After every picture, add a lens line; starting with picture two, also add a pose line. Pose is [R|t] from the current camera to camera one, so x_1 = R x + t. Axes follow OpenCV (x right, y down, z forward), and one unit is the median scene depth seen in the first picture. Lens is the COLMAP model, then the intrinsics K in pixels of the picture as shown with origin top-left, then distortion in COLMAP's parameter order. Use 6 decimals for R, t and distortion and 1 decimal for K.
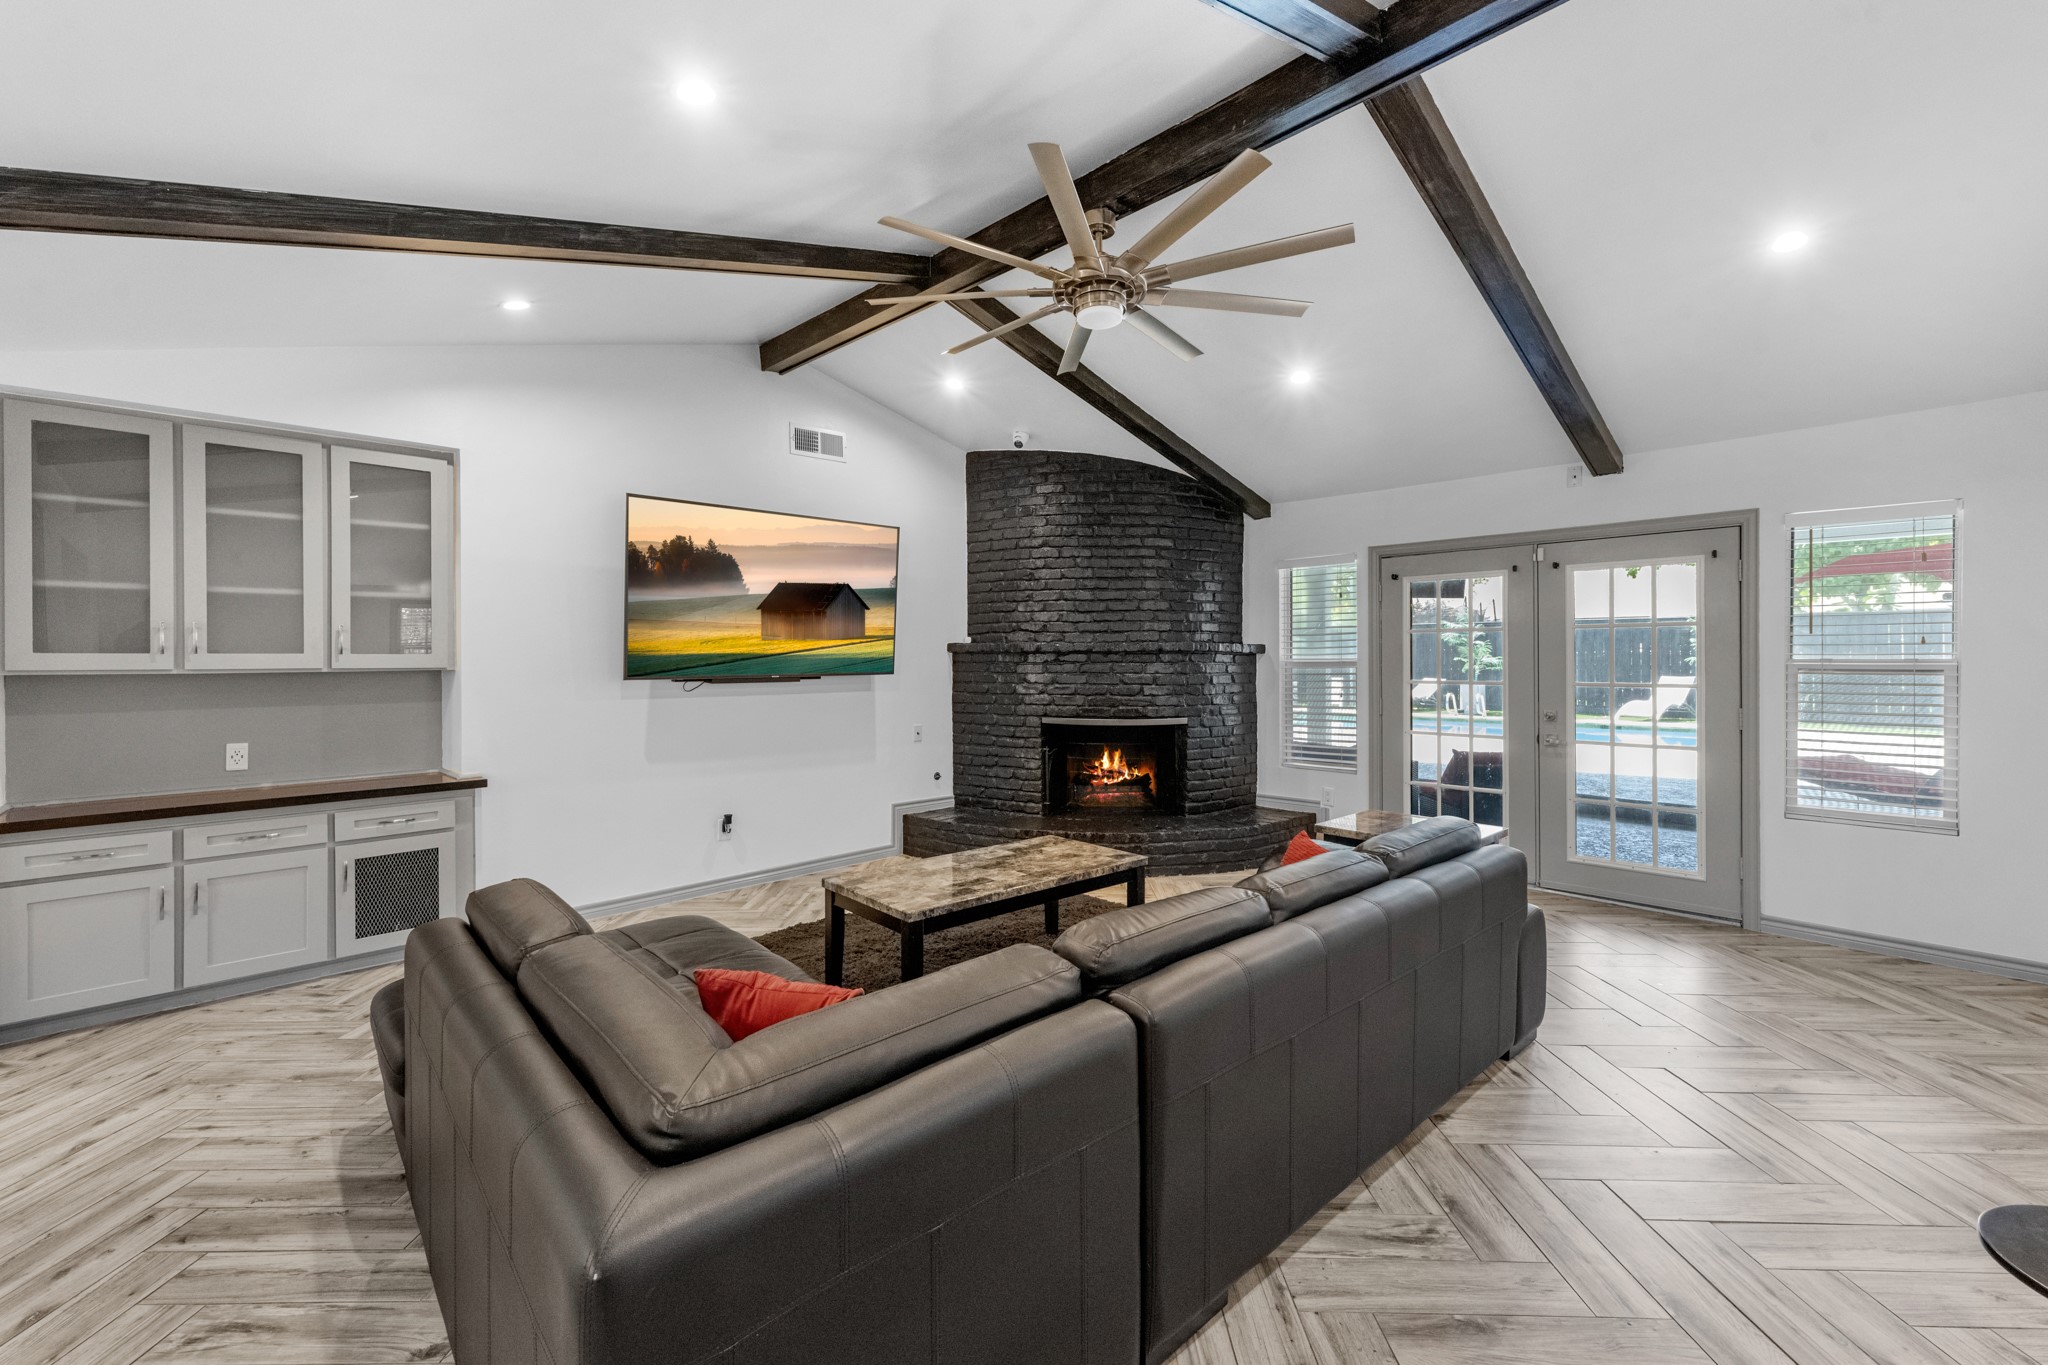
lens RADIAL K [[812.6, 0, 1024.8], [0, 812.6, 638.7], [0, 0, 1]] dist [0.000739, 0.000136]
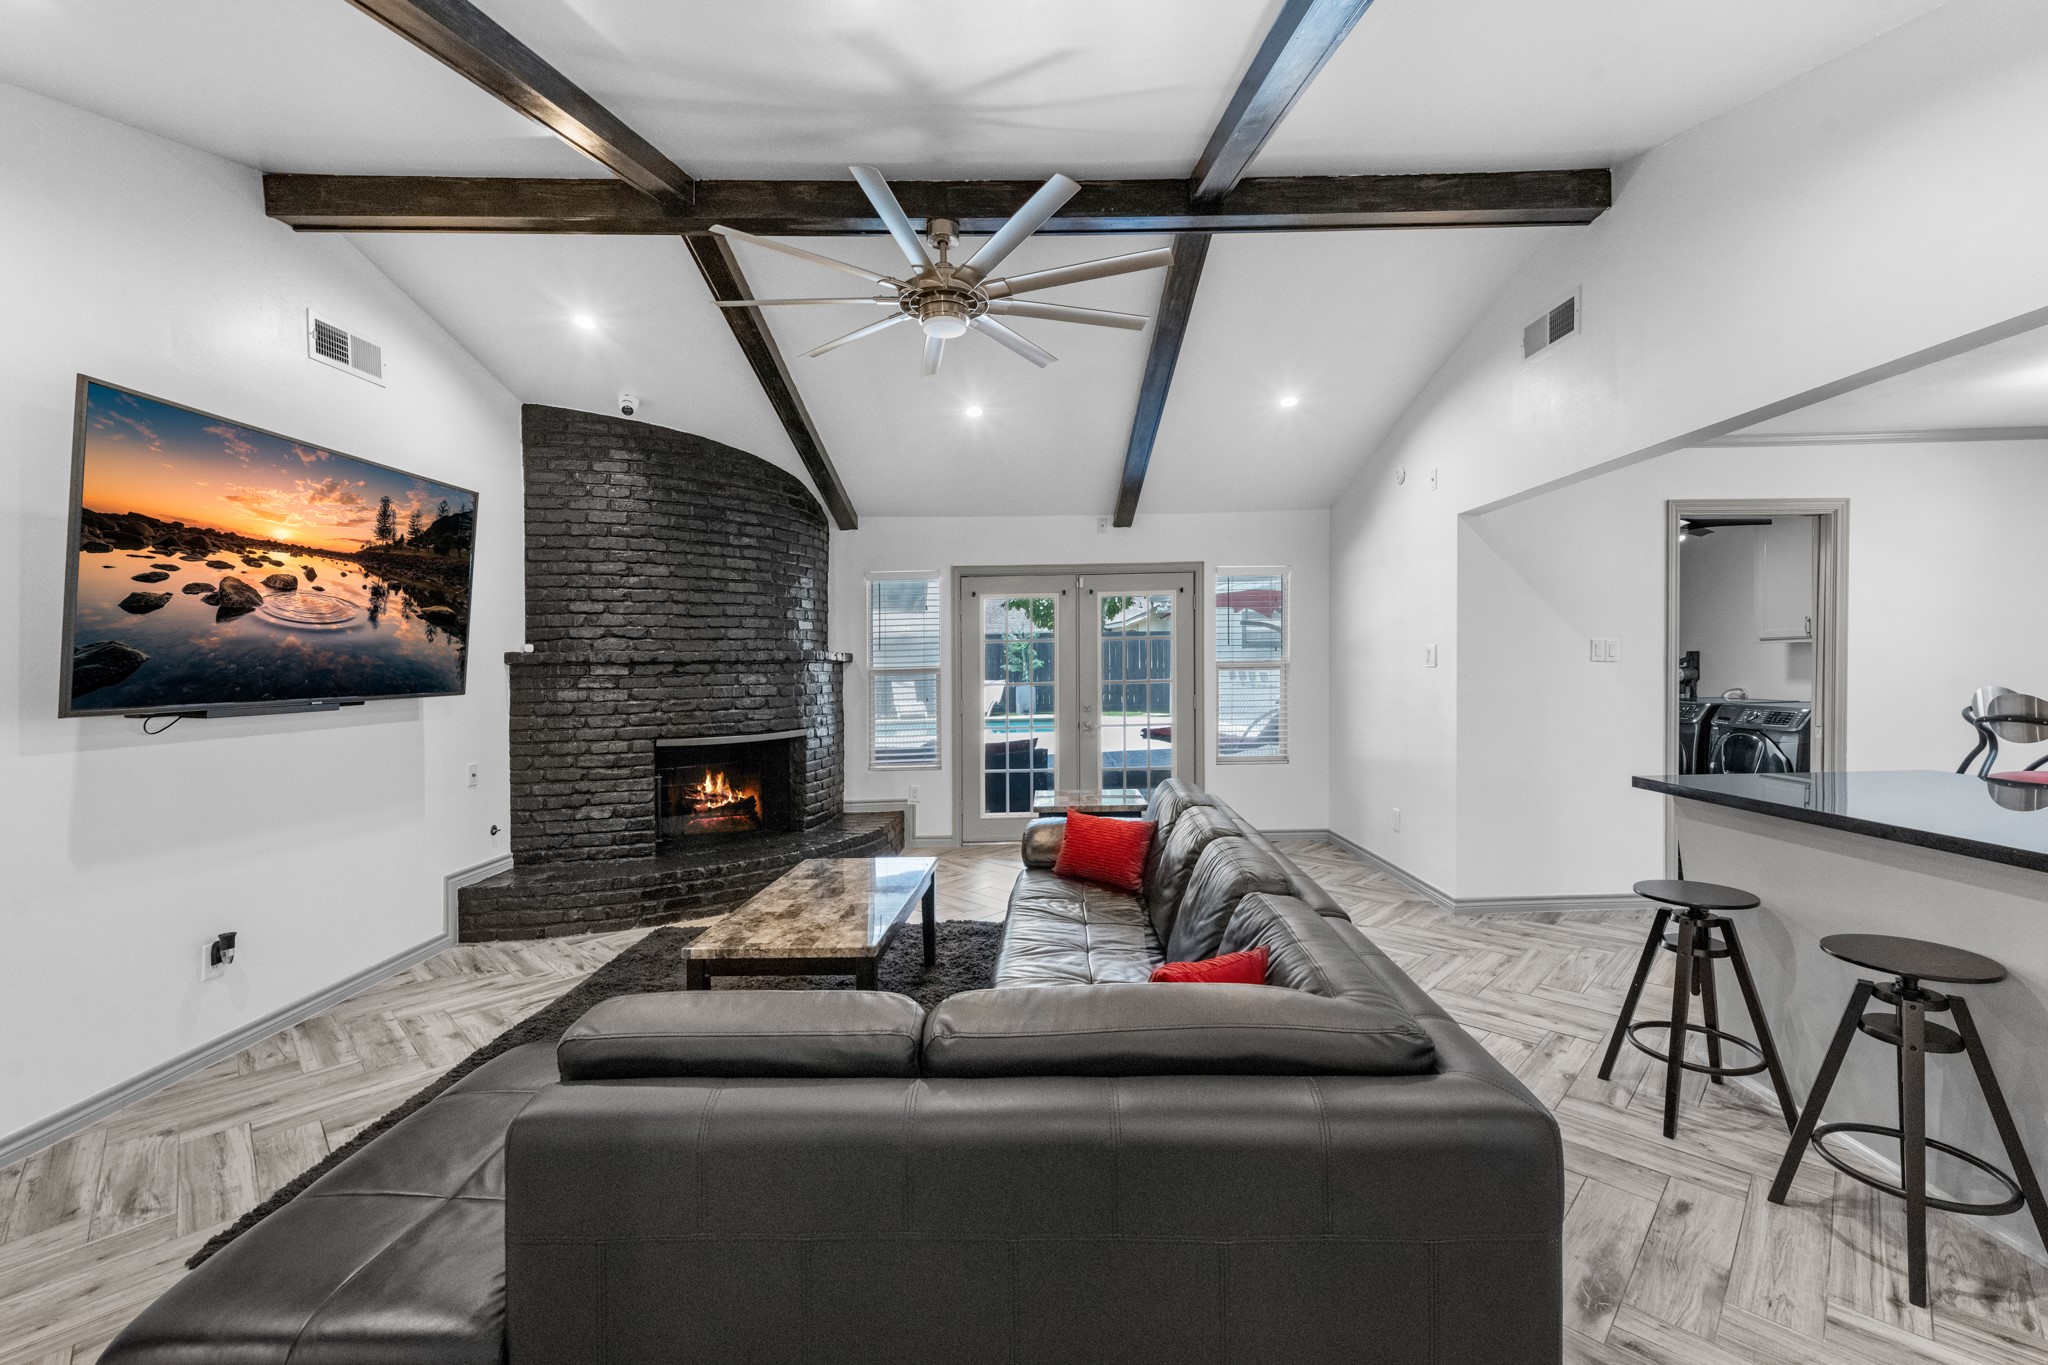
lens RADIAL K [[850.0, 0, 1016.1], [0, 850.0, 649.5], [0, 0, 1]] dist [0.003570, 0.000060]
pose [[0.692564, 0.001491, 0.721355, -0.351259], [0.000115, 0.999998, -0.002177, 0.004929], [-0.721356, 0.001591, 0.692562, 0.115352]]
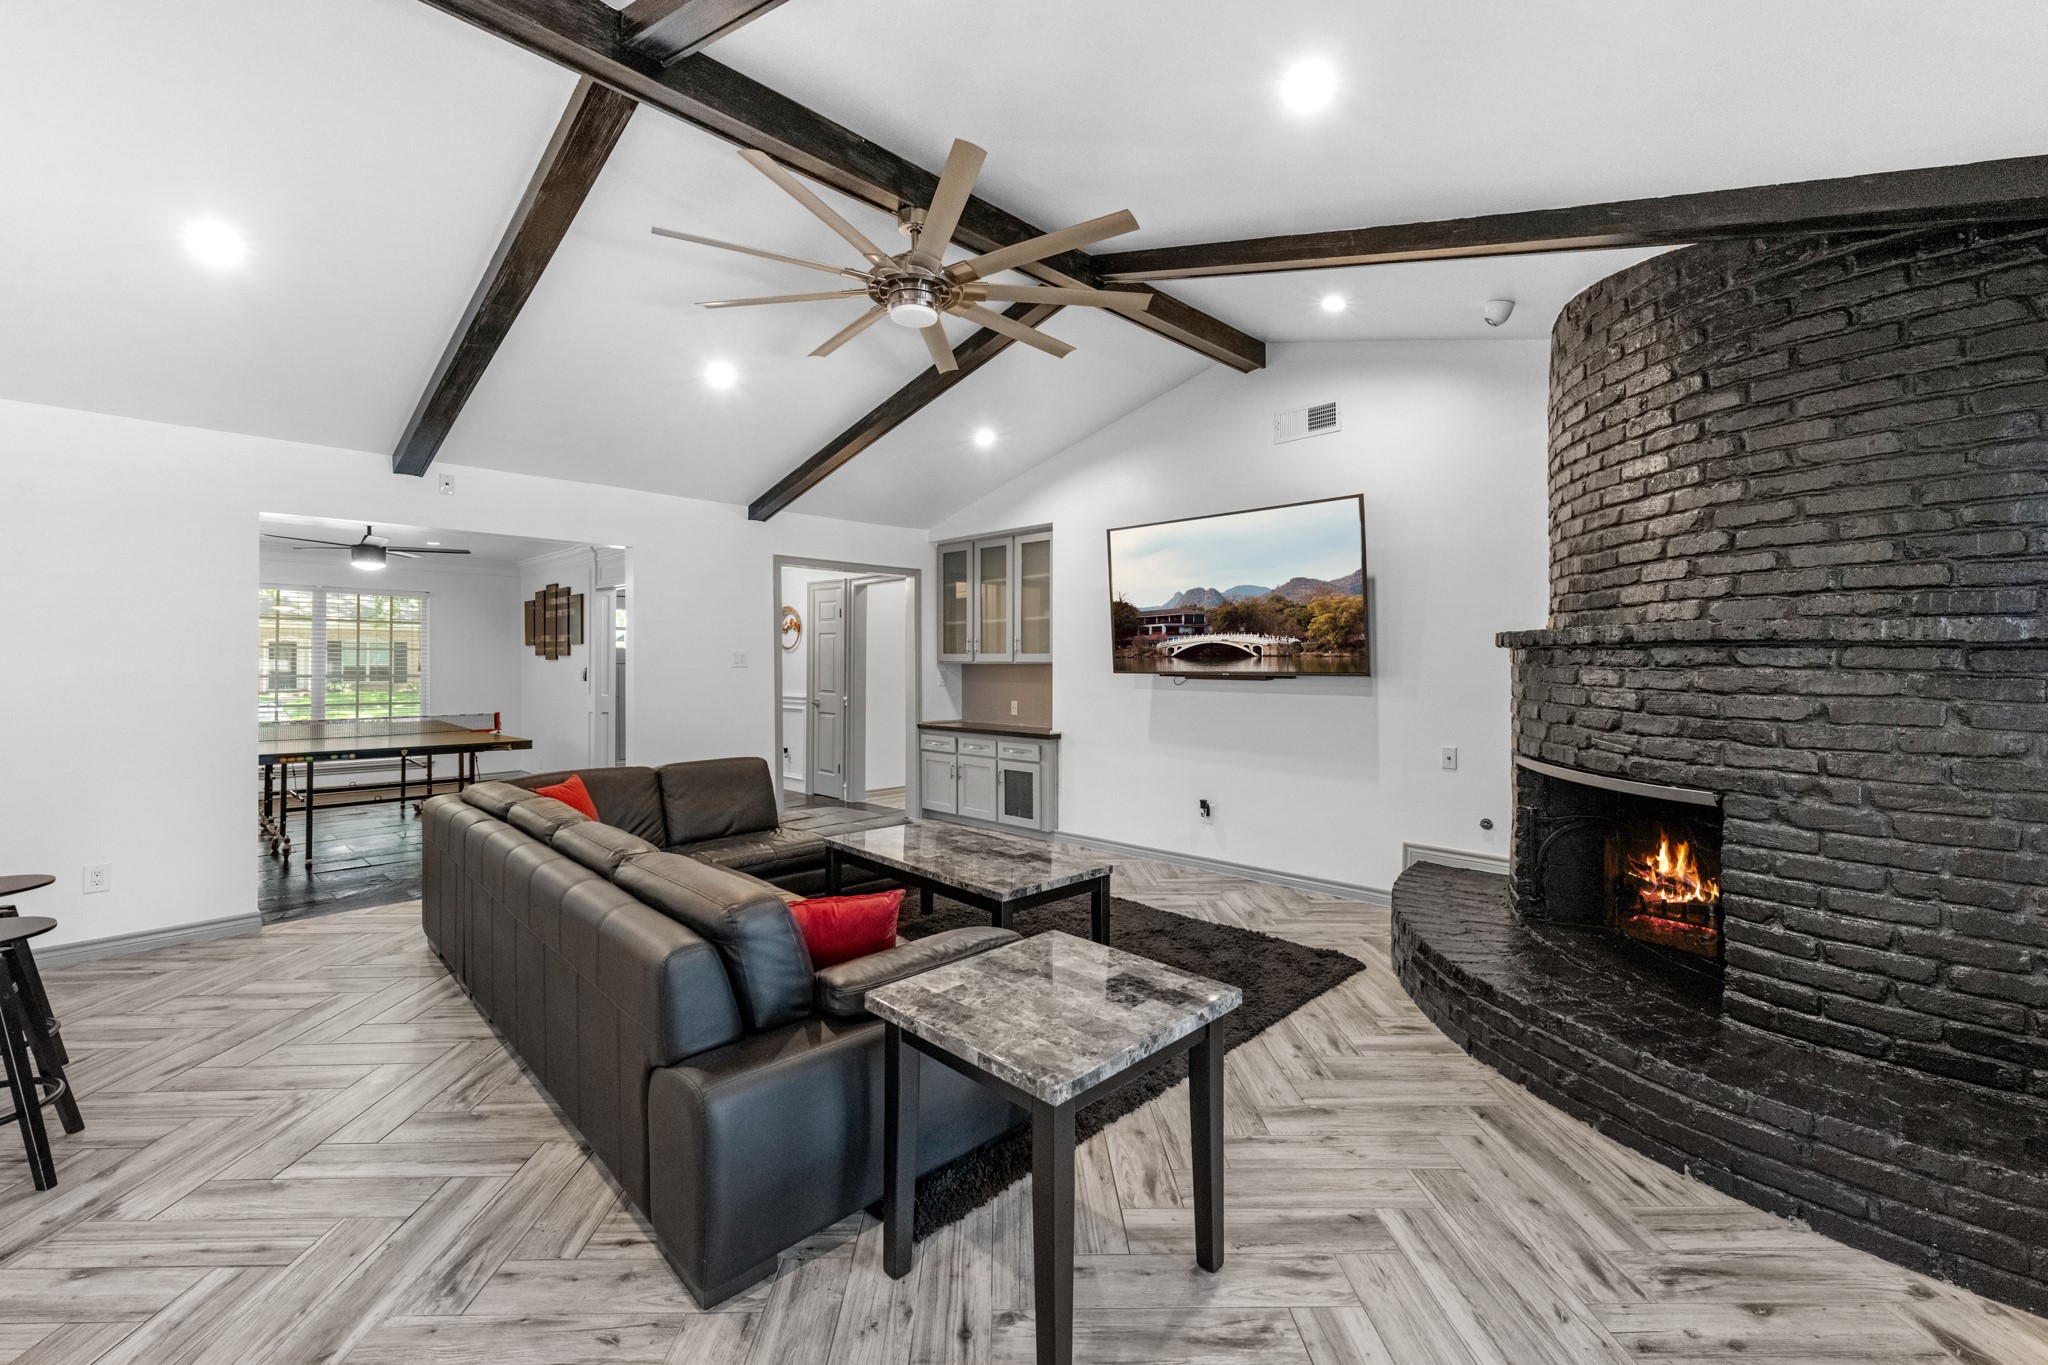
lens RADIAL K [[812.6, 0, 1024.8], [0, 812.6, 638.7], [0, 0, 1]] dist [0.000739, 0.000136]
pose [[0.072213, -0.019894, -0.997191, 0.604004], [0.025367, 0.999514, -0.018103, 0.012281], [0.997067, -0.023988, 0.072682, 0.585400]]
